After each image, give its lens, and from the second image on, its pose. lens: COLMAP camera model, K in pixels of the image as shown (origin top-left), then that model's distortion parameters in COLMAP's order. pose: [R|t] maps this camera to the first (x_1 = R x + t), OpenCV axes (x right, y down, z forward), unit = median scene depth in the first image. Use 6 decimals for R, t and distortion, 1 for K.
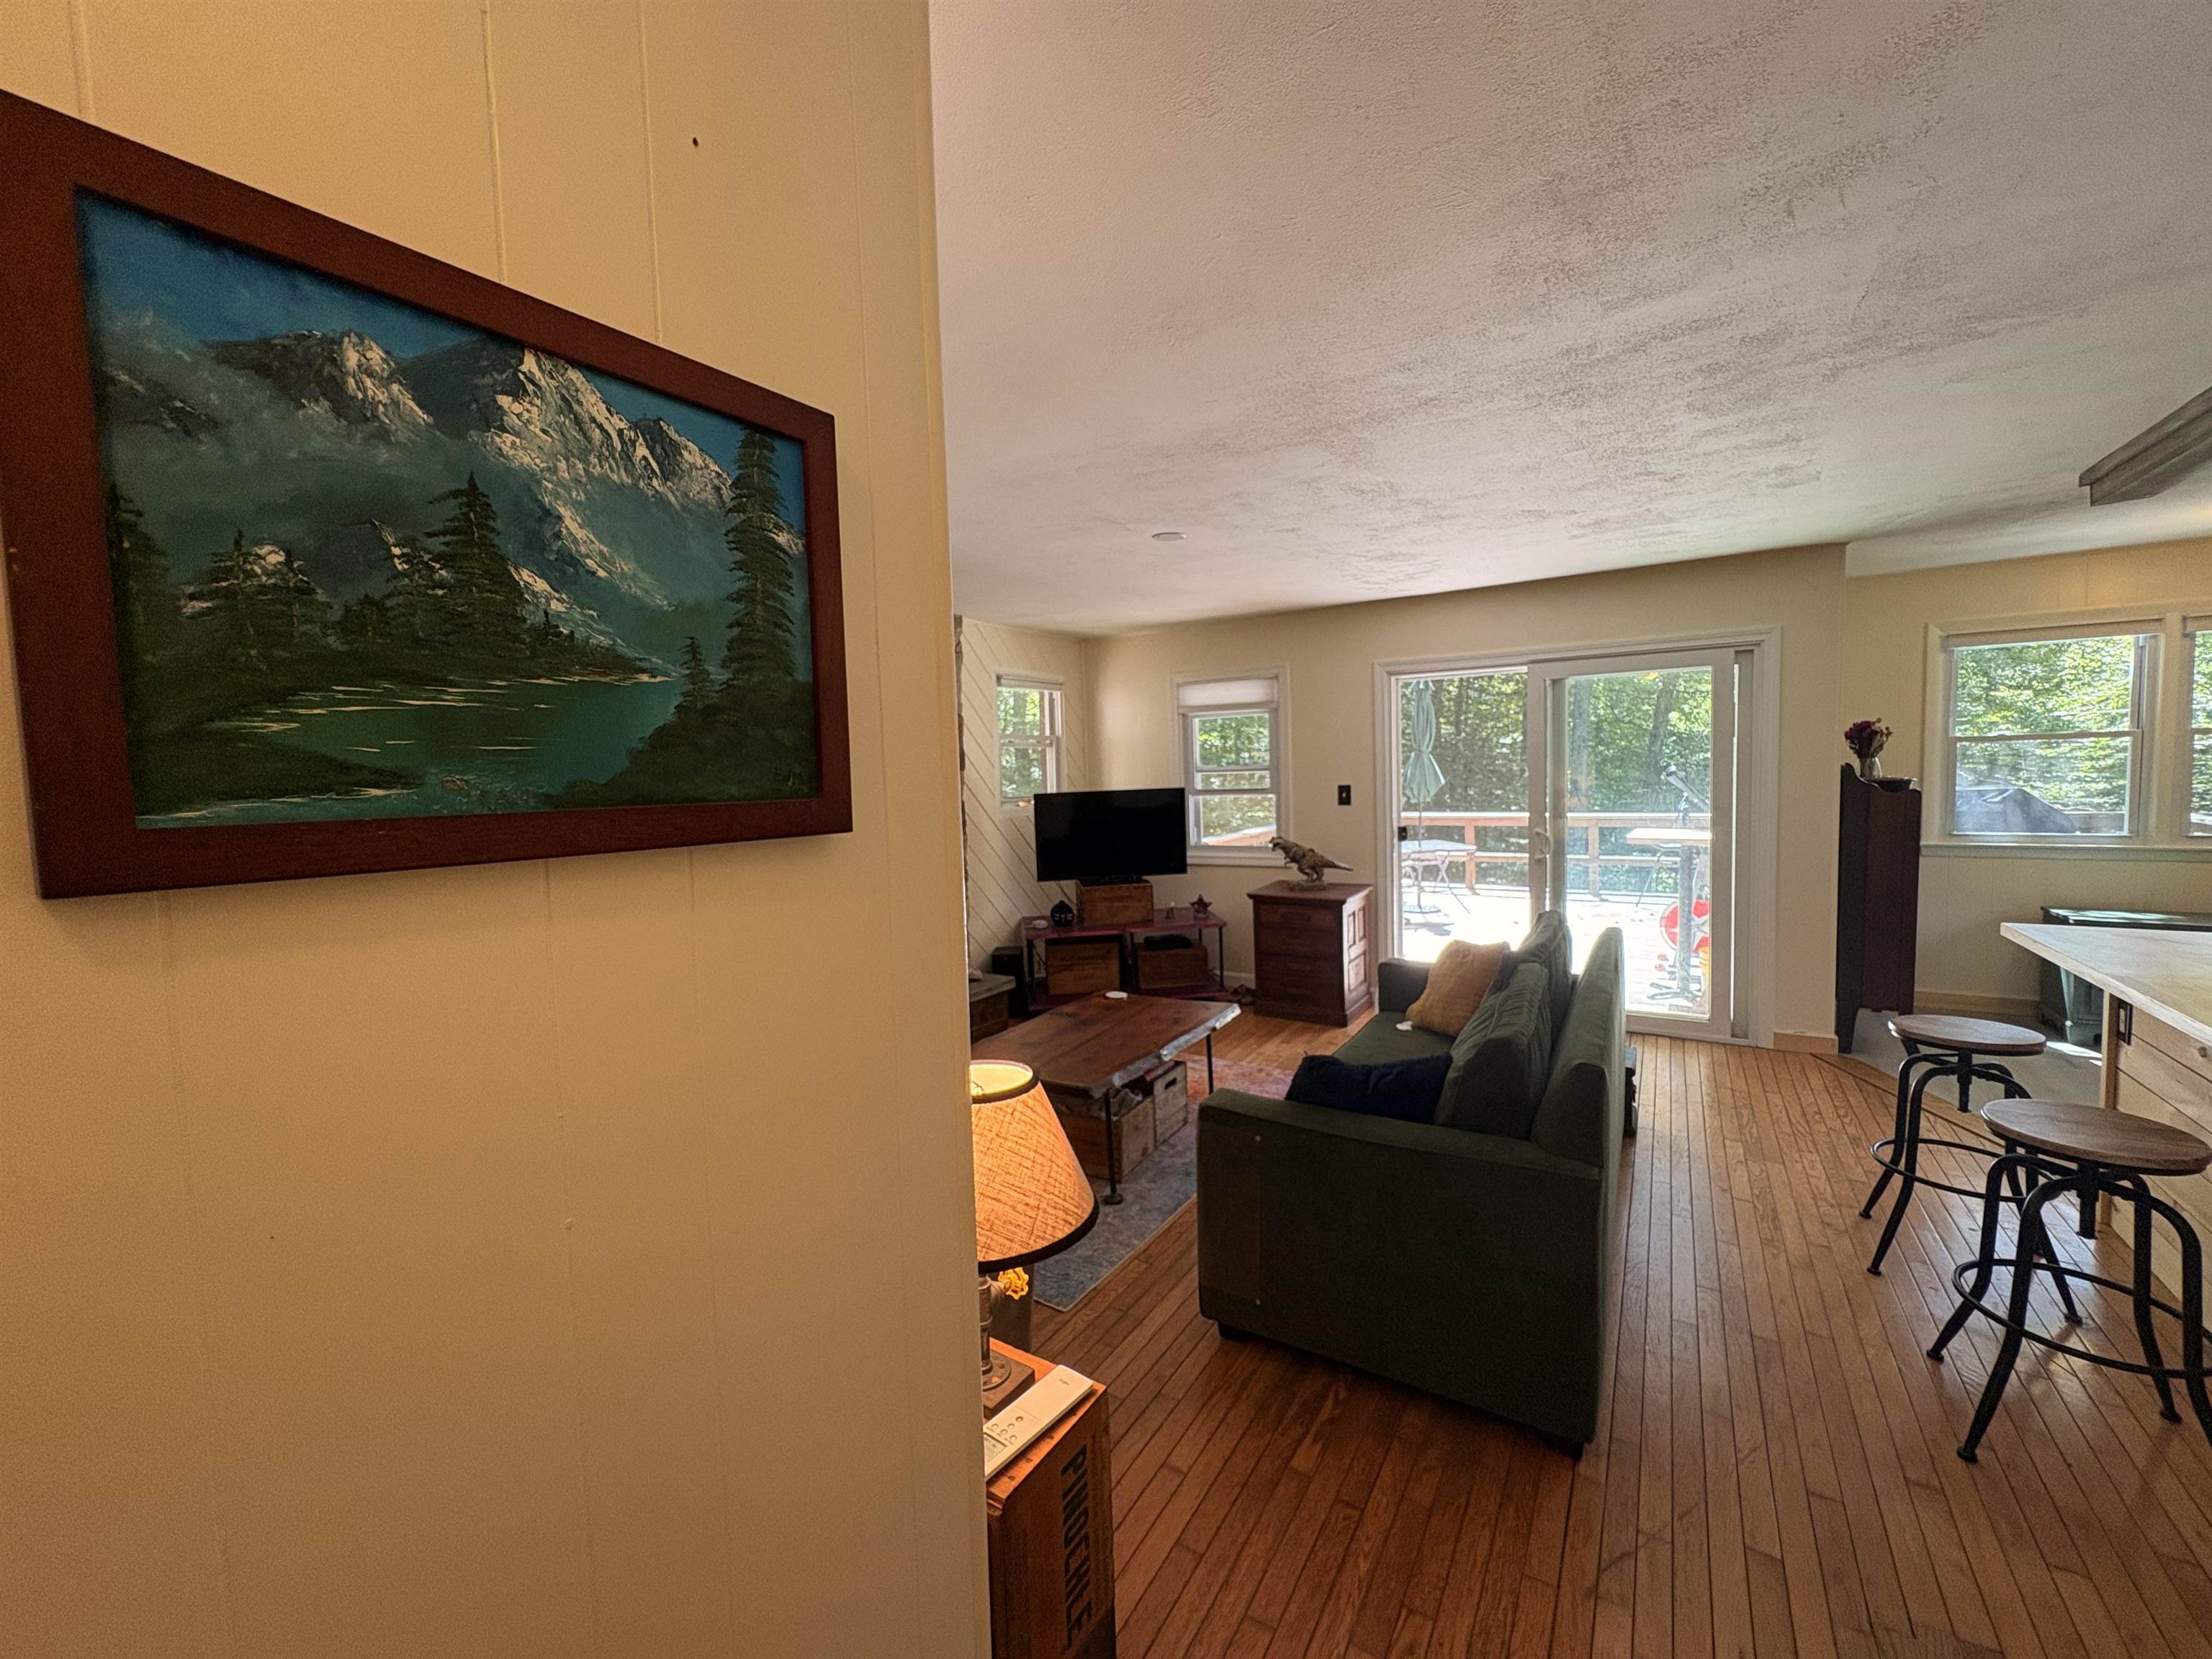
lens RADIAL K [[868.2, 0, 1106.0], [0, 868.2, 829.5], [0, 0, 1]] dist [0.000843, 0.000067]
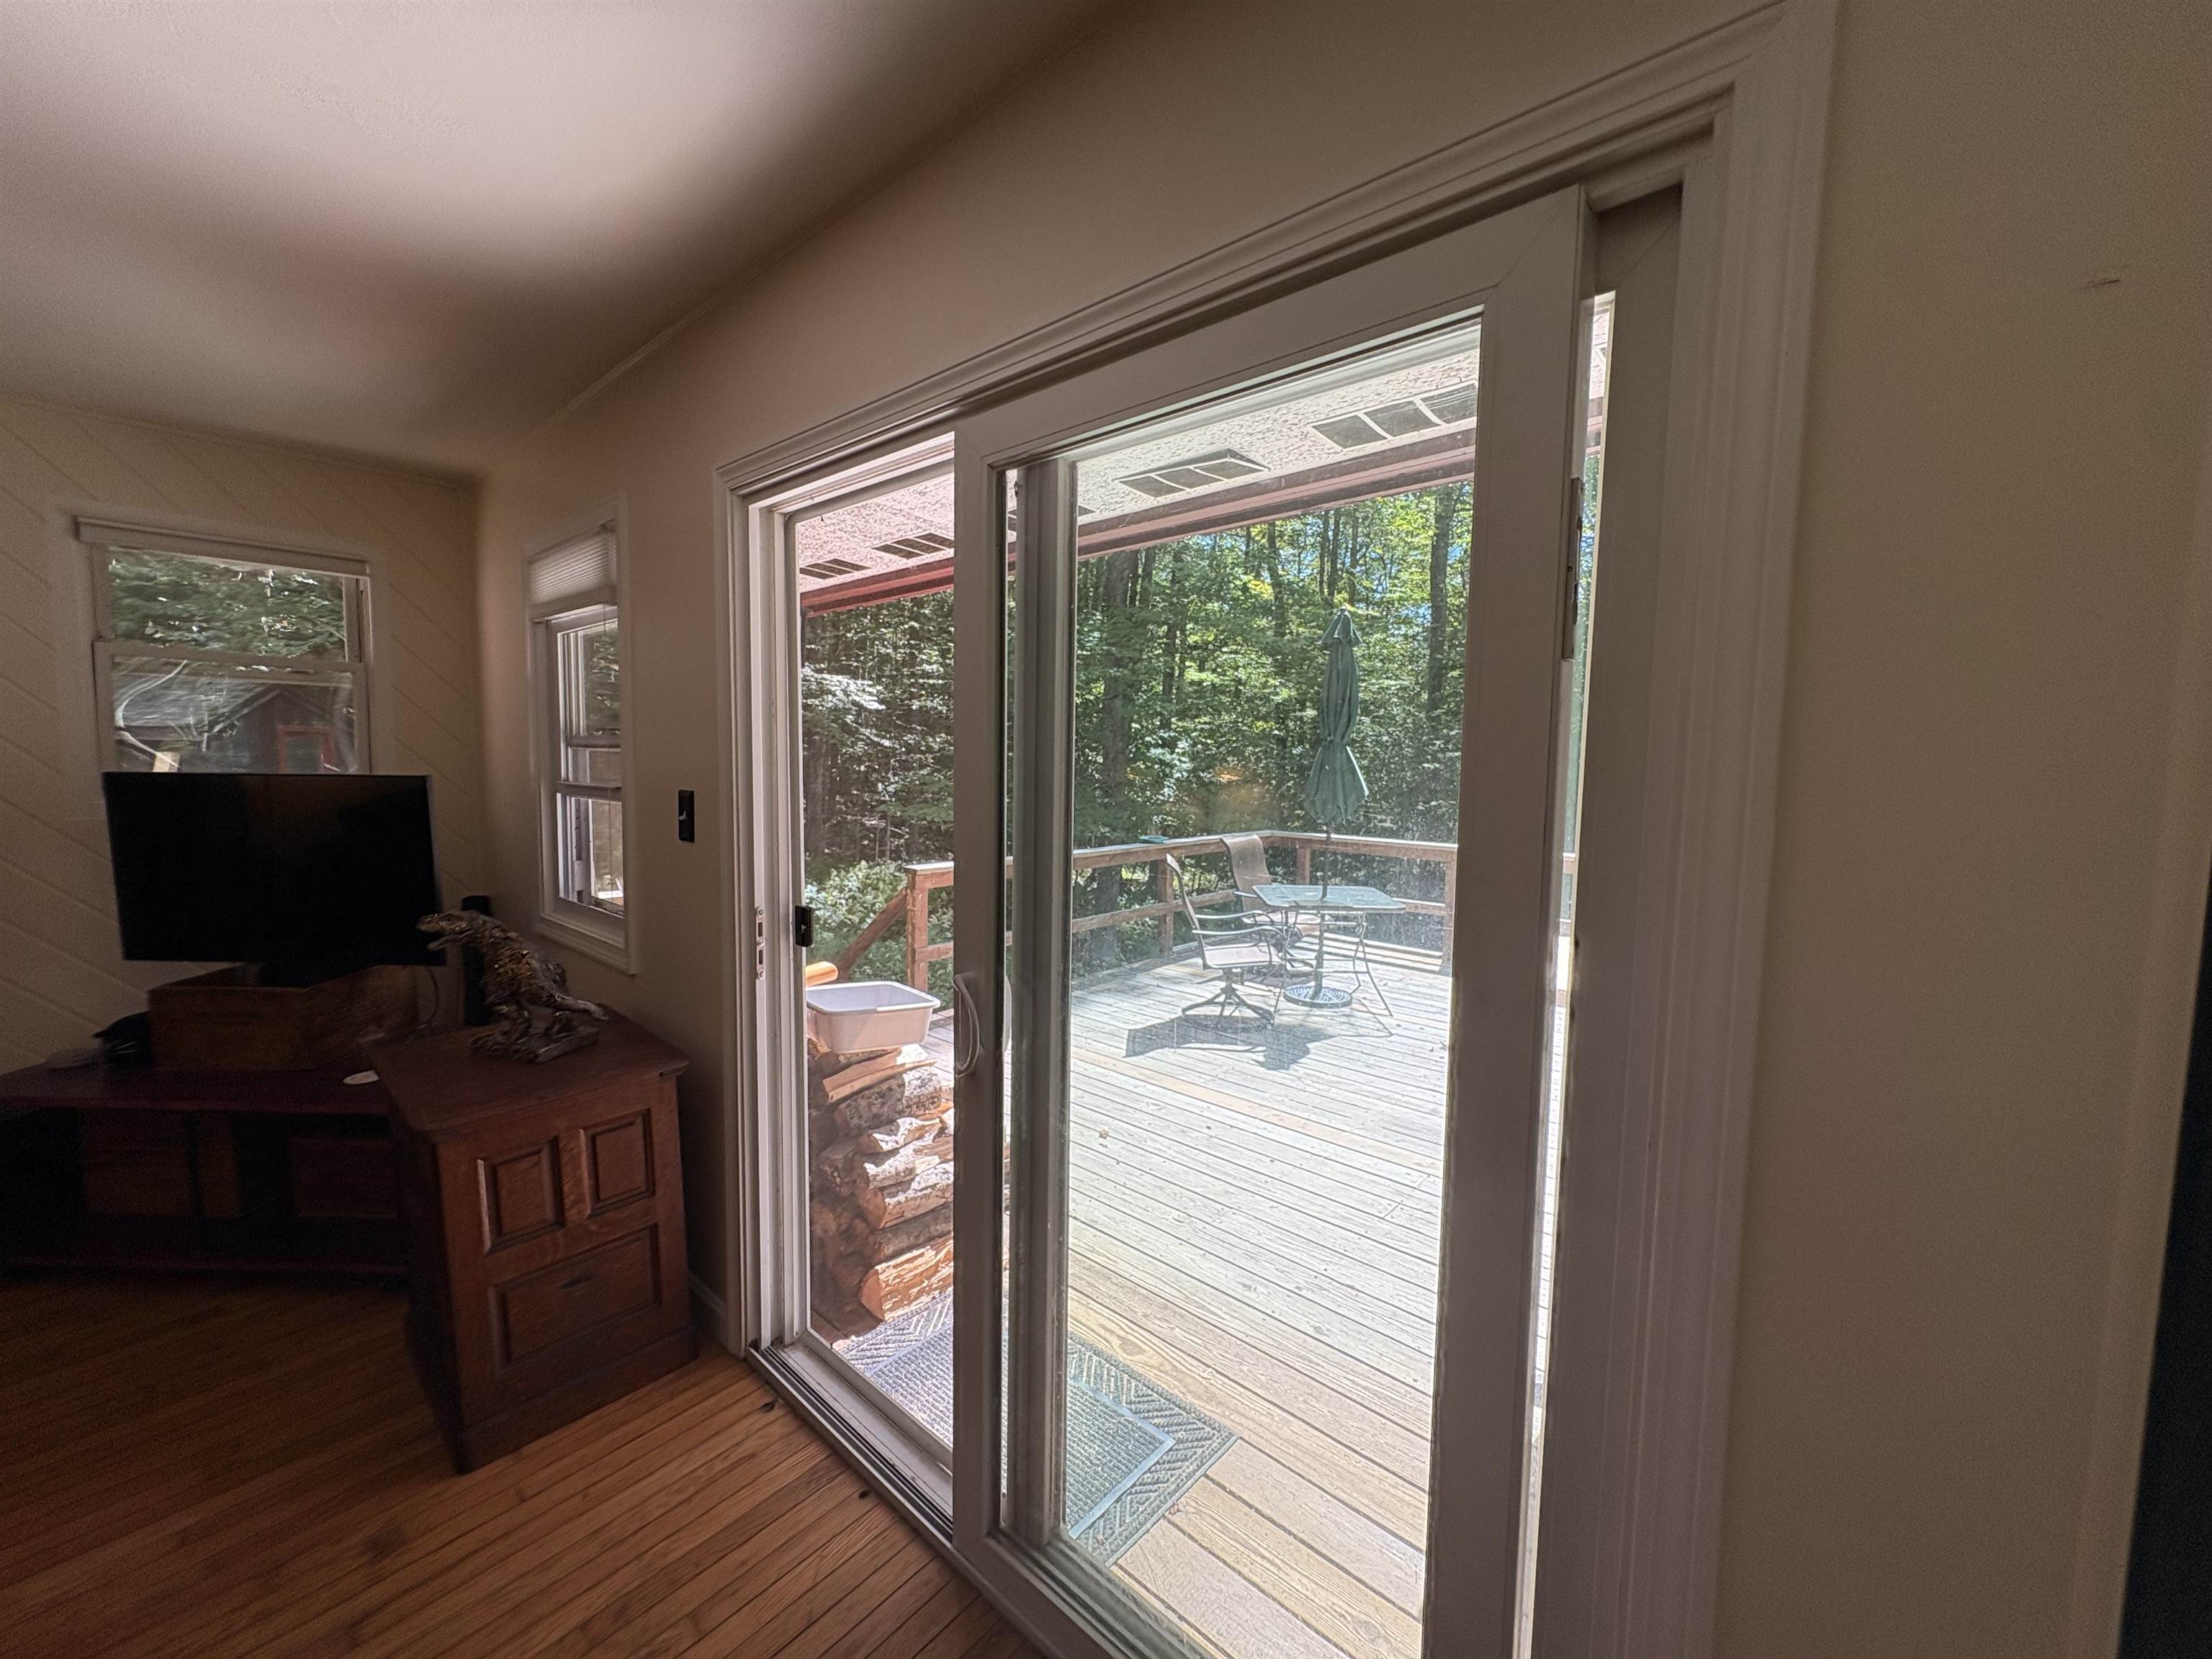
lens RADIAL K [[868.2, 0, 1106.0], [0, 868.2, 829.5], [0, 0, 1]] dist [0.000843, 0.000067]
pose [[0.988881, 0.055428, -0.137995, 0.509918], [-0.052590, 0.998325, 0.024133, -0.050873], [0.139101, -0.016608, 0.990139, 0.616879]]
